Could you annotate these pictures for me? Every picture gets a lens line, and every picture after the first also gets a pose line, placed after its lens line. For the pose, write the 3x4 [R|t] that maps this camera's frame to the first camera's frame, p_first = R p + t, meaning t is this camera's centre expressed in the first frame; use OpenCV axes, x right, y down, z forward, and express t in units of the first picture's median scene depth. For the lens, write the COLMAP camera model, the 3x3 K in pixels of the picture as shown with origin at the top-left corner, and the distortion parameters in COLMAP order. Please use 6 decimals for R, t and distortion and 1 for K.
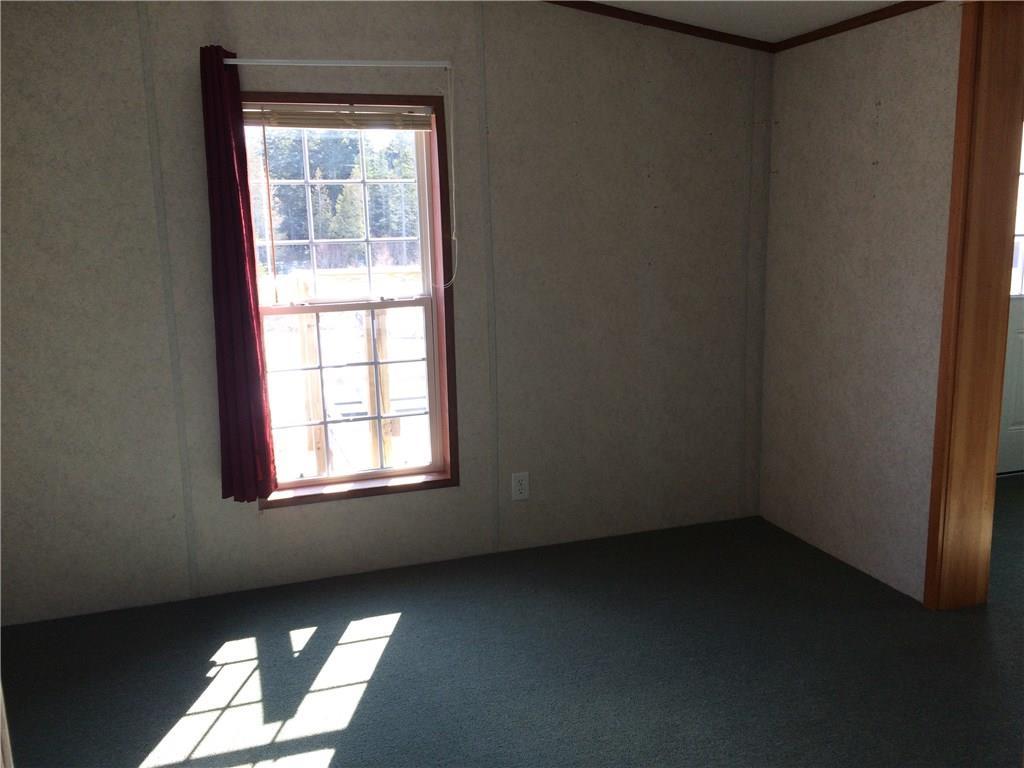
lens RADIAL K [[872.4, 0, 513.3], [0, 872.4, 385.4], [0, 0, 1]] dist [0.042138, -0.019896]
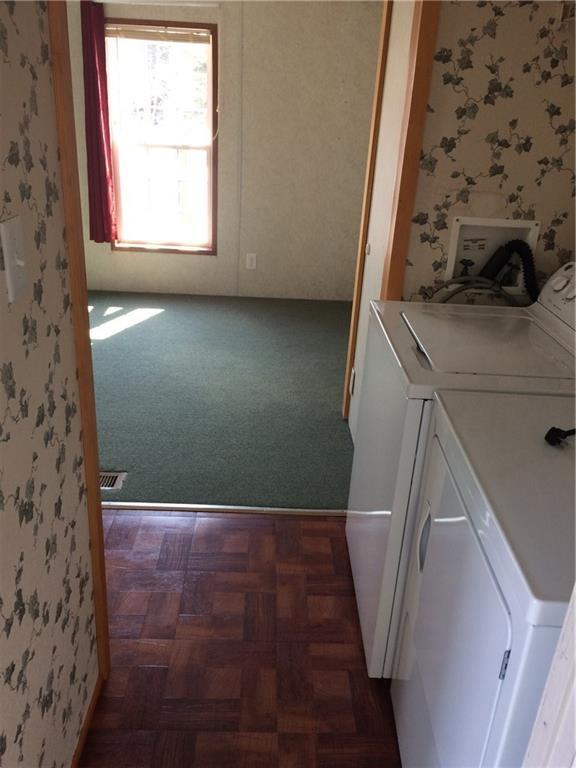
lens RADIAL K [[654.3, 0, 286.8], [0, 654.3, 383.4], [0, 0, 1]] dist [0.042138, -0.019896]
pose [[0.951708, 0.178921, -0.249477, 0.511612], [-0.124617, 0.967802, 0.218701, 0.059130], [0.280575, -0.177050, 0.943362, -0.337555]]
